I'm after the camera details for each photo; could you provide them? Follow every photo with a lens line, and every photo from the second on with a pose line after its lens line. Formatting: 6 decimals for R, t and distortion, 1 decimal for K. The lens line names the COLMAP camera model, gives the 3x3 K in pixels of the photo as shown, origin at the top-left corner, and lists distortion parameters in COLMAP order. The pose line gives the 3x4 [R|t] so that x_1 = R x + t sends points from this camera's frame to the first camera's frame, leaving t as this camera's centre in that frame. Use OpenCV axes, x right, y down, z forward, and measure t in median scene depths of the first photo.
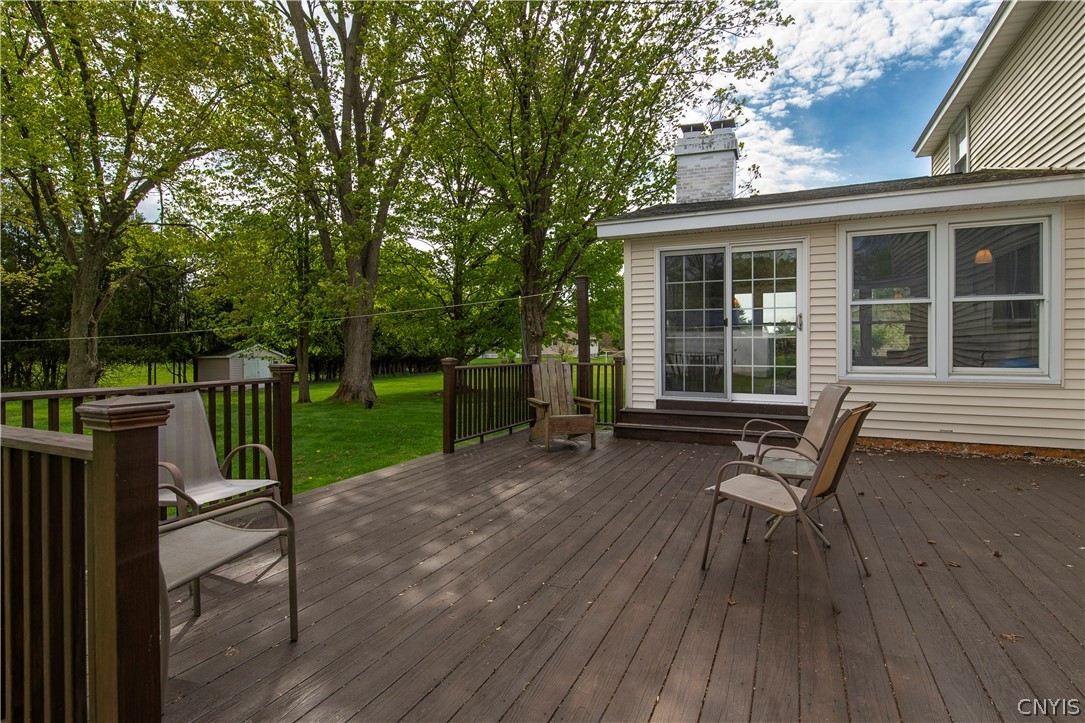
lens RADIAL K [[522.1, 0, 542.5], [0, 522.1, 361.5], [0, 0, 1]] dist [0.013567, 0.000129]
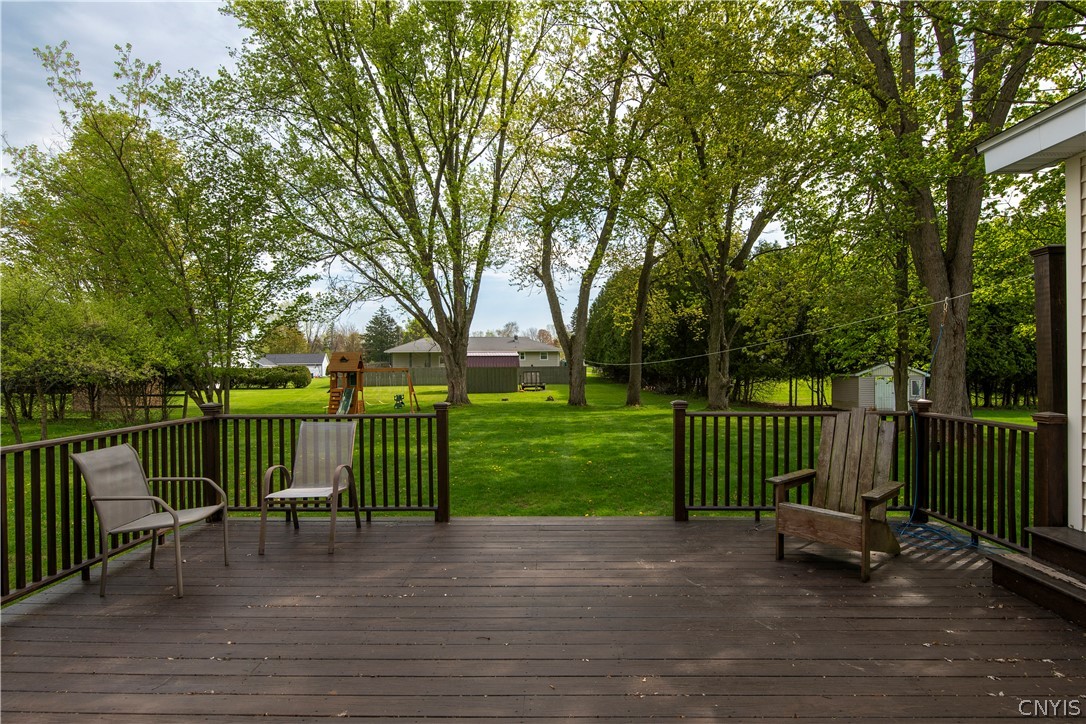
lens RADIAL K [[575.3, 0, 543.0], [0, 575.3, 362.0], [0, 0, 1]] dist [0.000523, 0.000851]
pose [[0.388033, -0.003120, -0.921640, 0.452666], [-0.017866, 0.999781, -0.010907, -0.042064], [0.921472, 0.020698, 0.387892, 0.399114]]
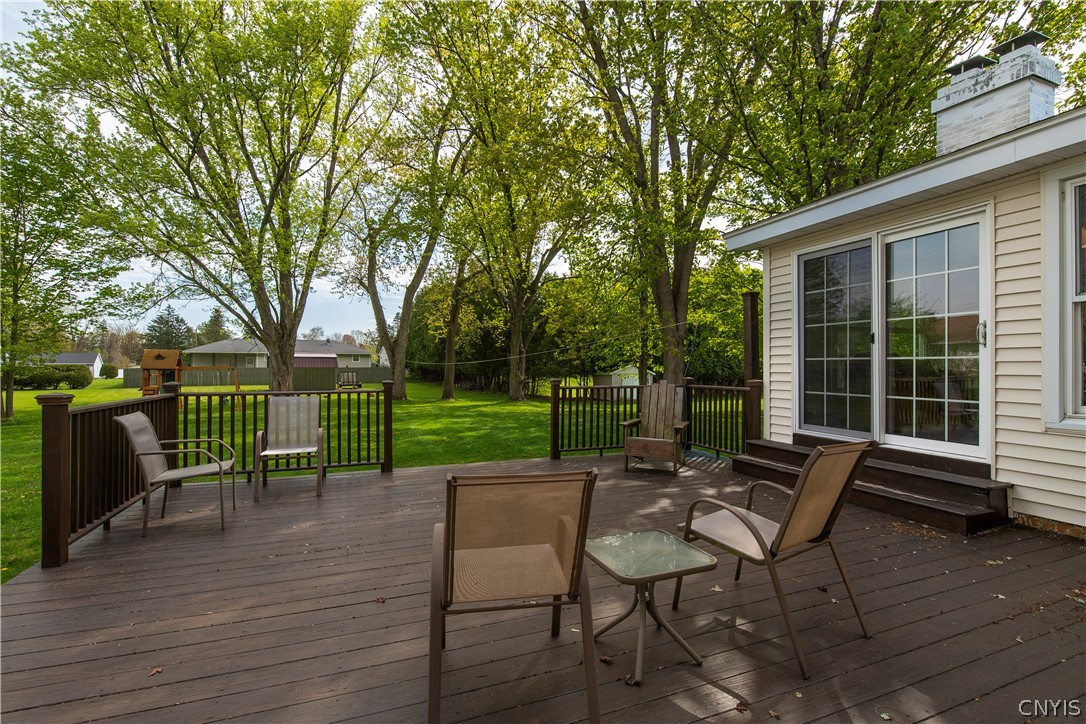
lens RADIAL K [[492.4, 0, 543.0], [0, 492.4, 362.0], [0, 0, 1]] dist [0.001172, 0.000322]
pose [[0.706755, -0.004042, -0.707447, 0.492191], [-0.020902, 0.999428, -0.026592, -0.010940], [0.707150, 0.033581, 0.706266, 0.165246]]
